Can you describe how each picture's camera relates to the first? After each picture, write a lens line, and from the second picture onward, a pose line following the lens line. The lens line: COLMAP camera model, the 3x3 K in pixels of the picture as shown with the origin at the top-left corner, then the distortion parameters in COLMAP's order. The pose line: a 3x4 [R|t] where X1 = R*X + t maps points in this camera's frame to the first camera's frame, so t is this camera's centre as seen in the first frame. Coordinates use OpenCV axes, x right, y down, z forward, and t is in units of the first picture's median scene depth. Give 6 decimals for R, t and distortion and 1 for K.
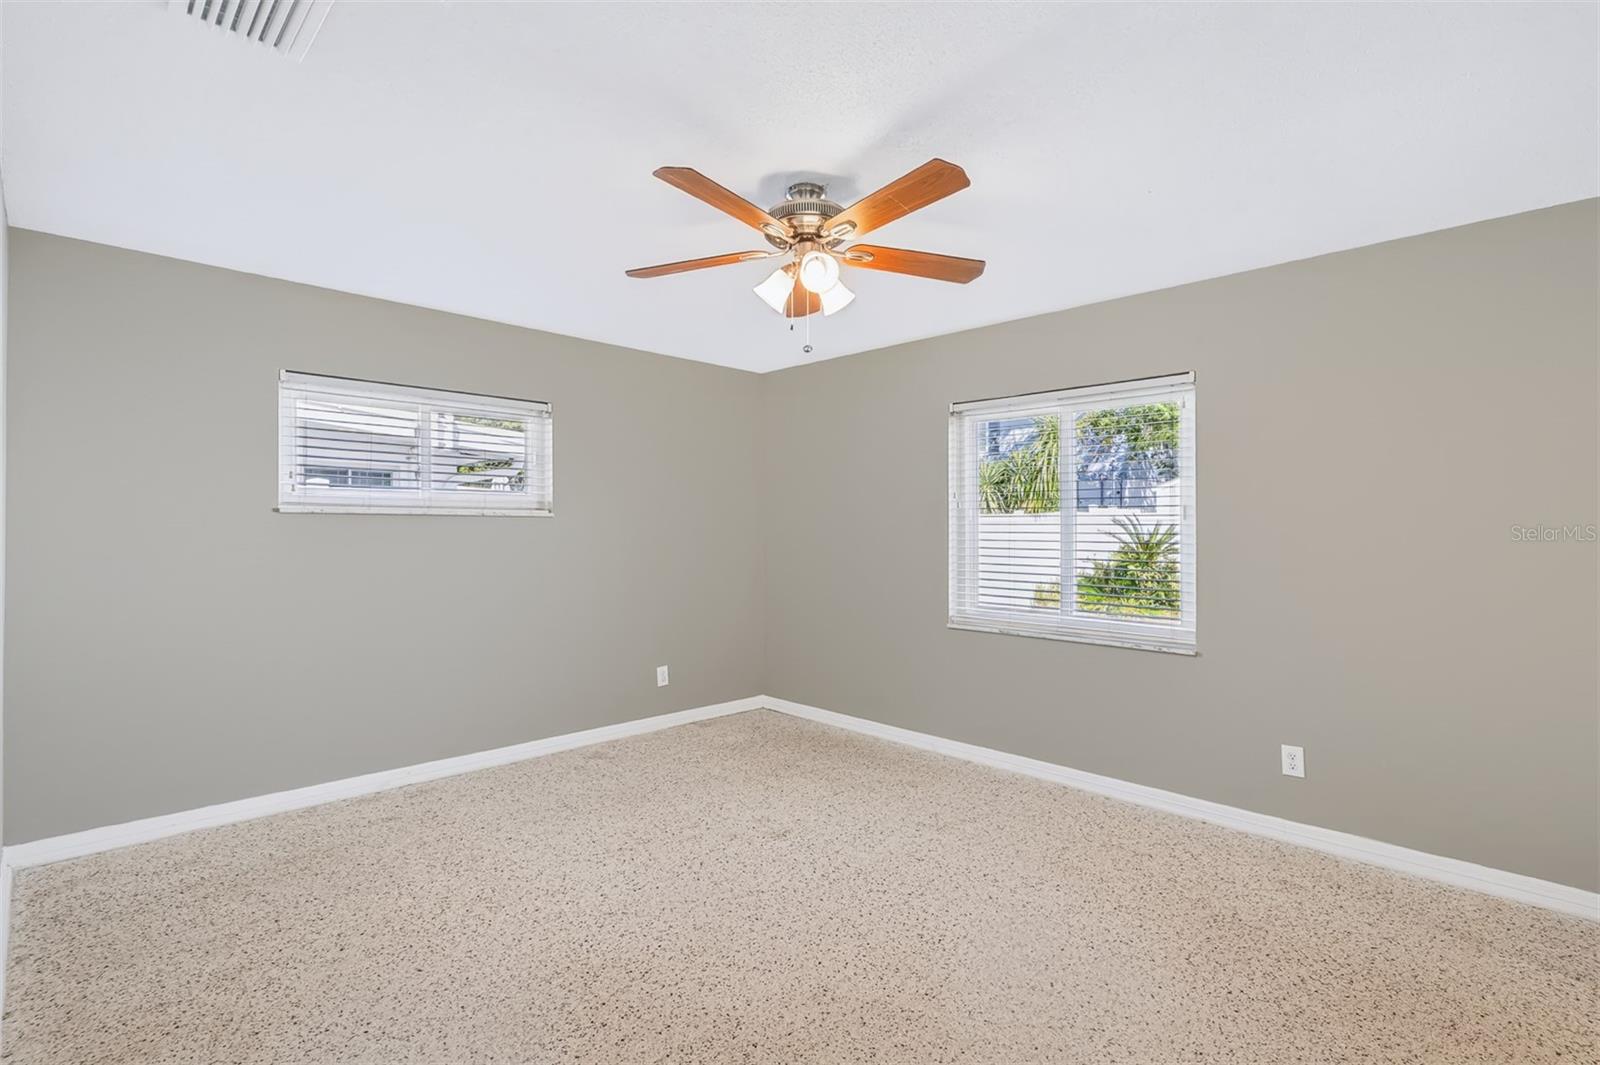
lens RADIAL K [[759.9, 0, 791.4], [0, 759.9, 532.8], [0, 0, 1]] dist [0.000627, 0.000223]
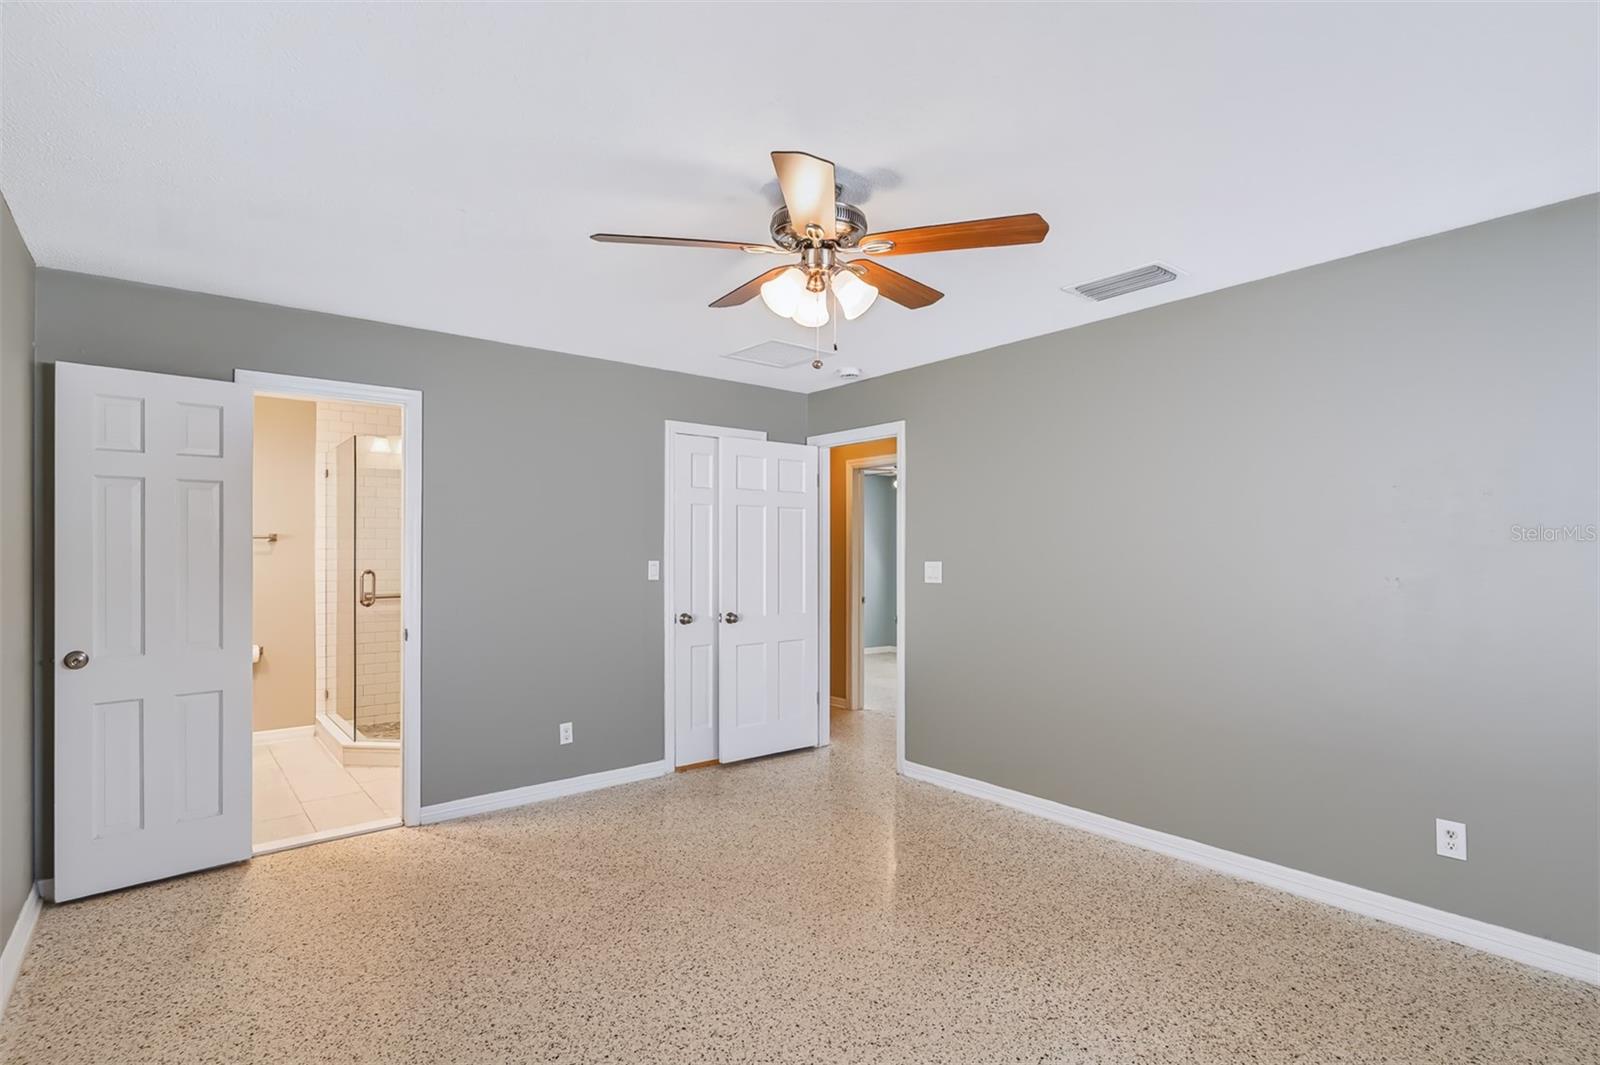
lens RADIAL K [[759.9, 0, 791.4], [0, 759.9, 532.8], [0, 0, 1]] dist [0.000627, 0.000223]
pose [[-0.995287, 0.000645, 0.096971, -0.034512], [-0.001546, 0.999745, -0.022519, -0.021482], [-0.096961, -0.022563, -0.995032, 1.949431]]
